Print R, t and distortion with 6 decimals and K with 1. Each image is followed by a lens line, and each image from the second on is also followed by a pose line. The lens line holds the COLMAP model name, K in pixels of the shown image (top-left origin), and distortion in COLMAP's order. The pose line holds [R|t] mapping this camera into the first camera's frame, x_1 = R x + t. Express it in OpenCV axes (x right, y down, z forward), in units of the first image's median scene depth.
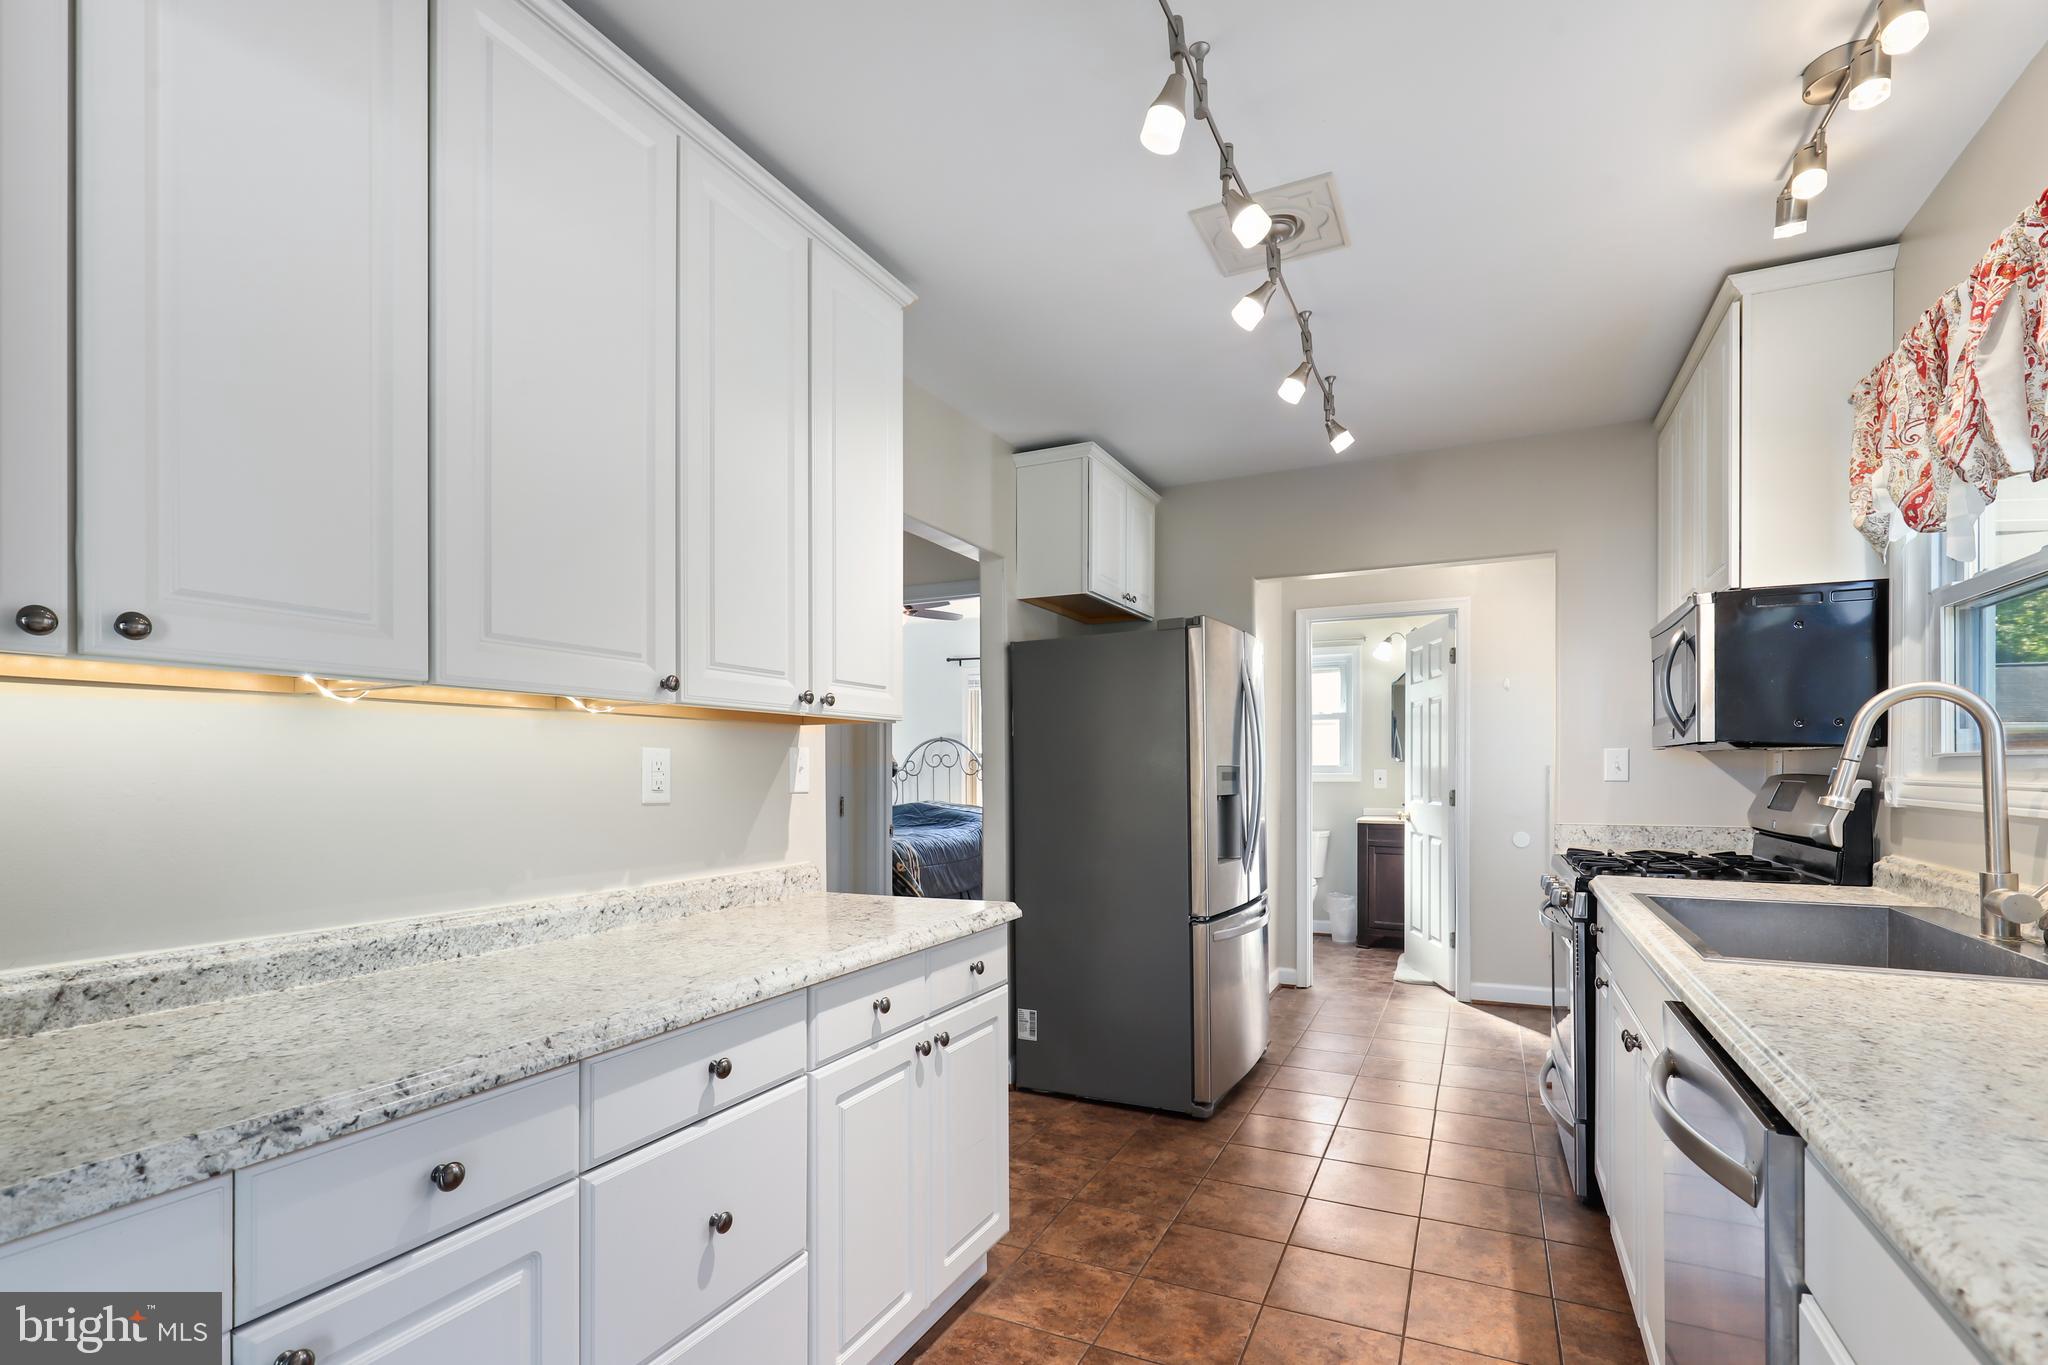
lens RADIAL K [[951.4, 0, 1023.9], [0, 951.4, 776.3], [0, 0, 1]] dist [-0.001502, -0.000267]
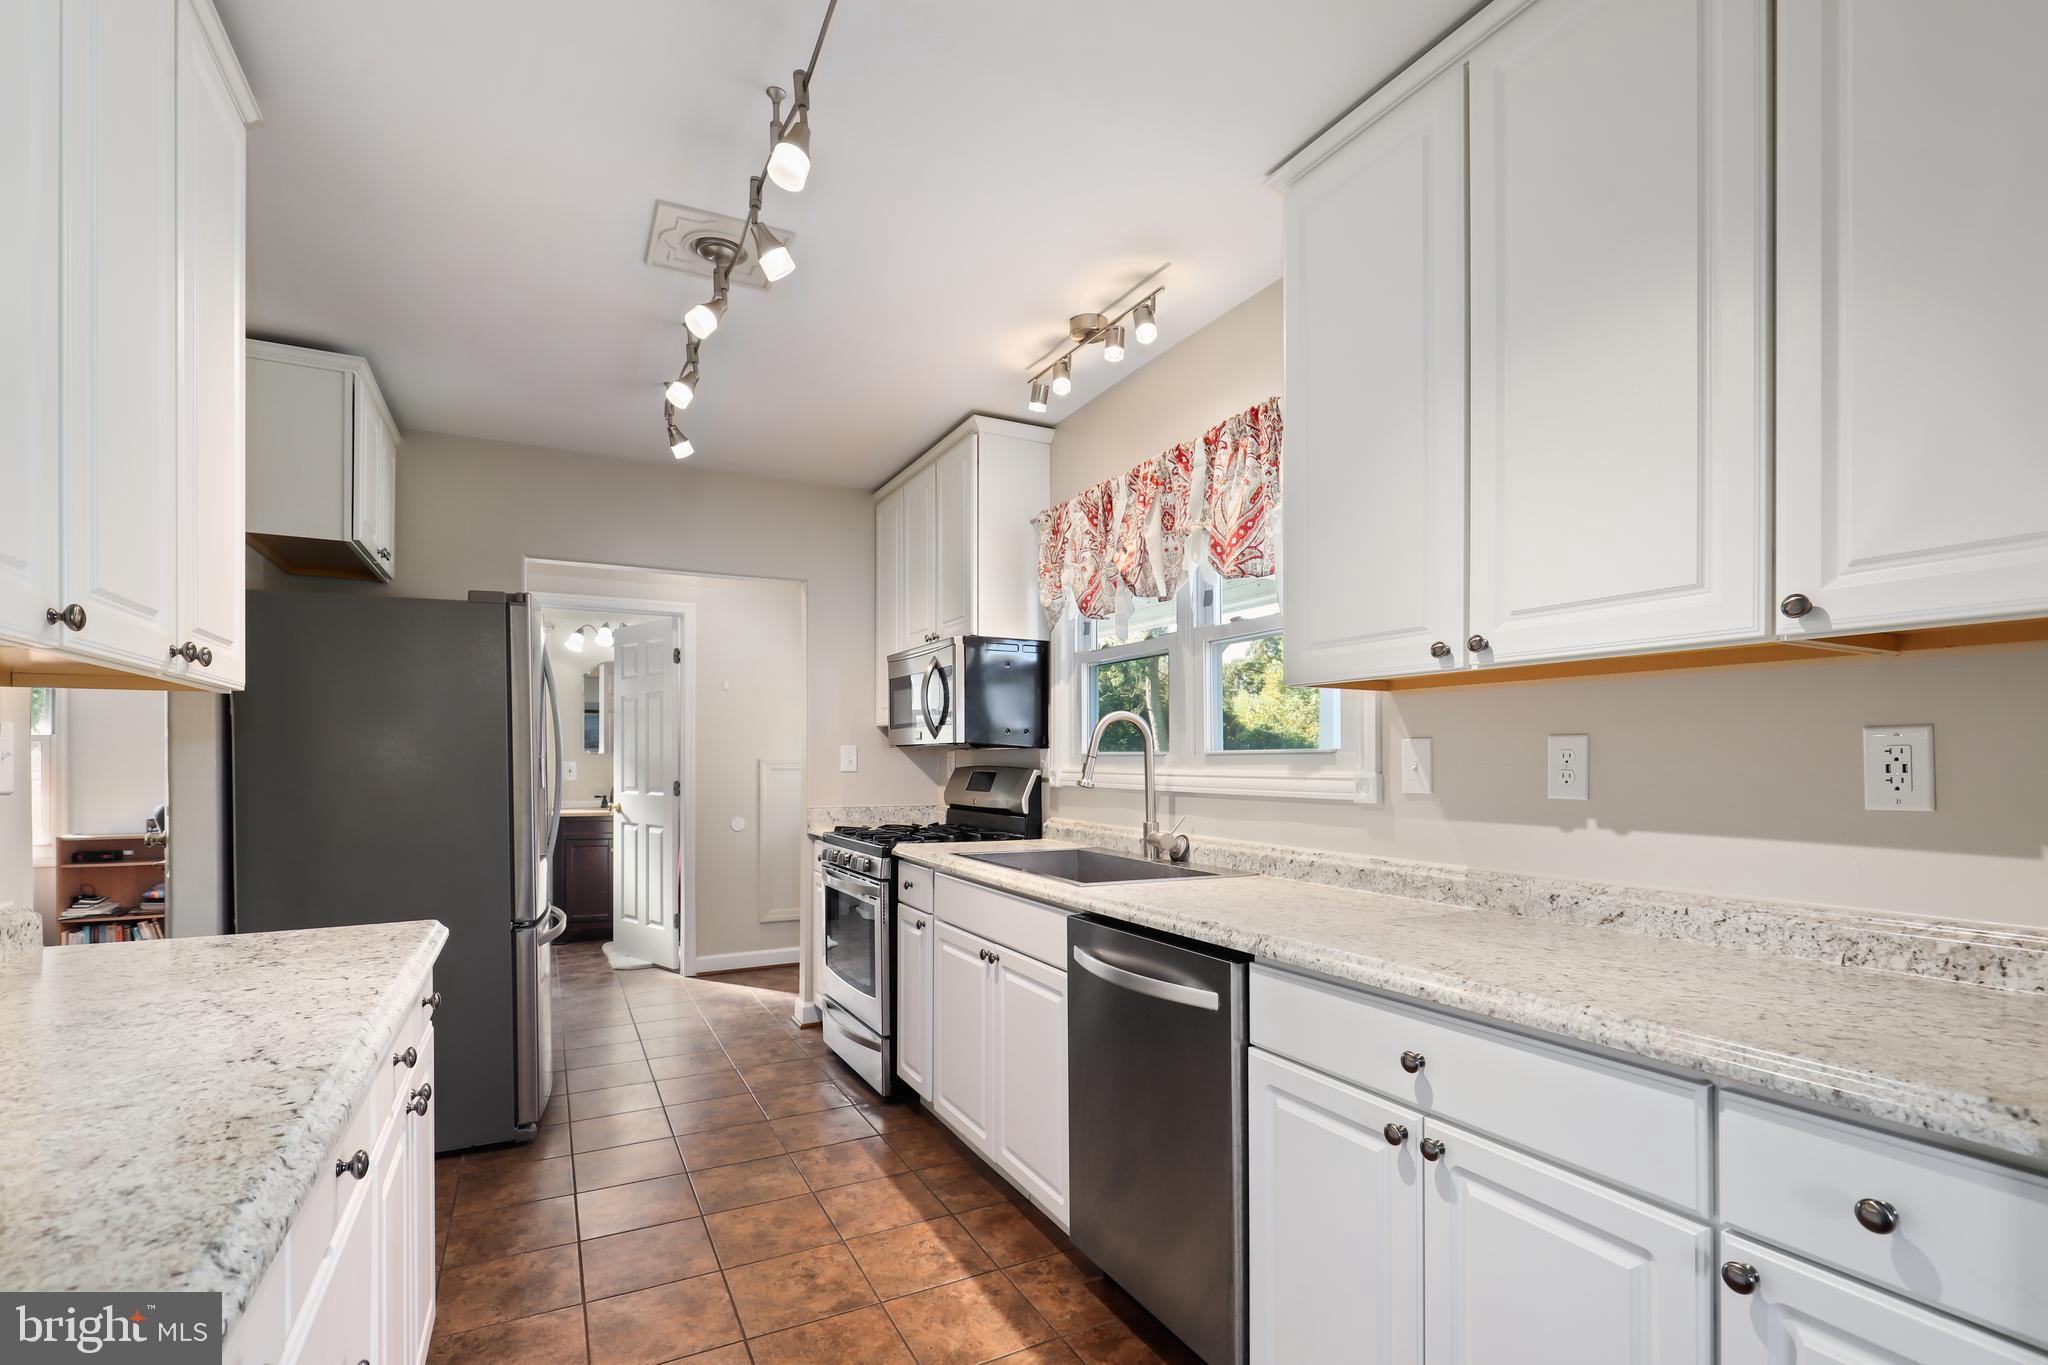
lens RADIAL K [[951.6, 0, 1019.4], [0, 951.6, 762.7], [0, 0, 1]] dist [0.002767, 0.001196]
pose [[0.605070, 0.003983, 0.796162, -0.337114], [0.001449, 0.999980, -0.006104, 0.001518], [-0.796171, 0.004847, 0.605052, 0.084529]]
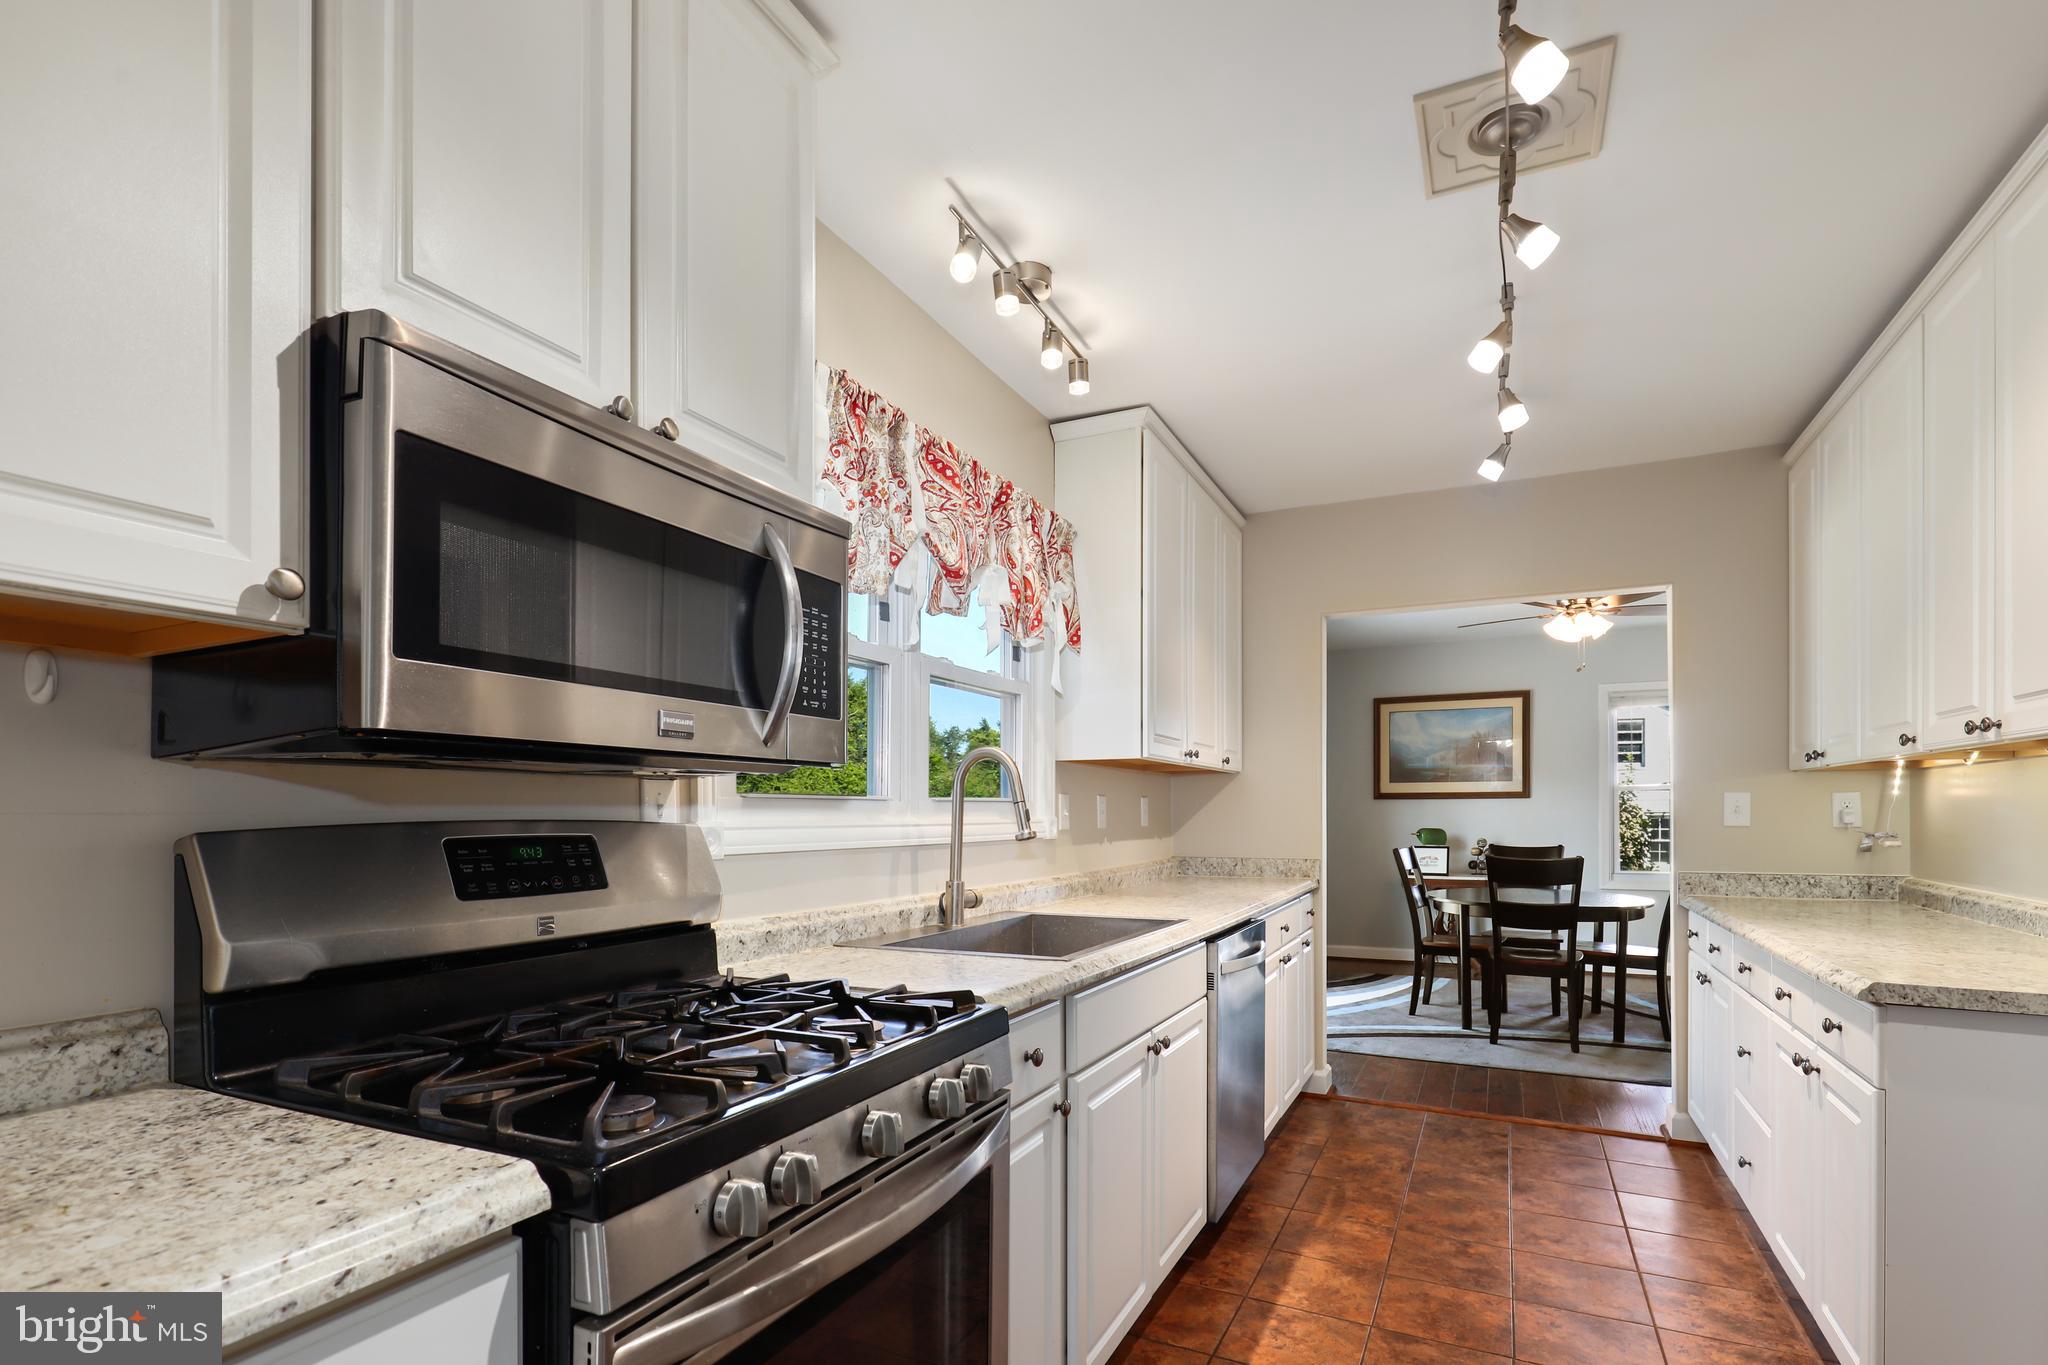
lens RADIAL K [[956.2, 0, 1021.3], [0, 956.2, 736.0], [0, 0, 1]] dist [0.000399, 0.000123]
pose [[-0.999718, 0.017139, 0.016452, 0.563388], [0.015855, 0.997039, -0.075245, -0.006887], [-0.017693, -0.074963, -0.997029, 1.624324]]
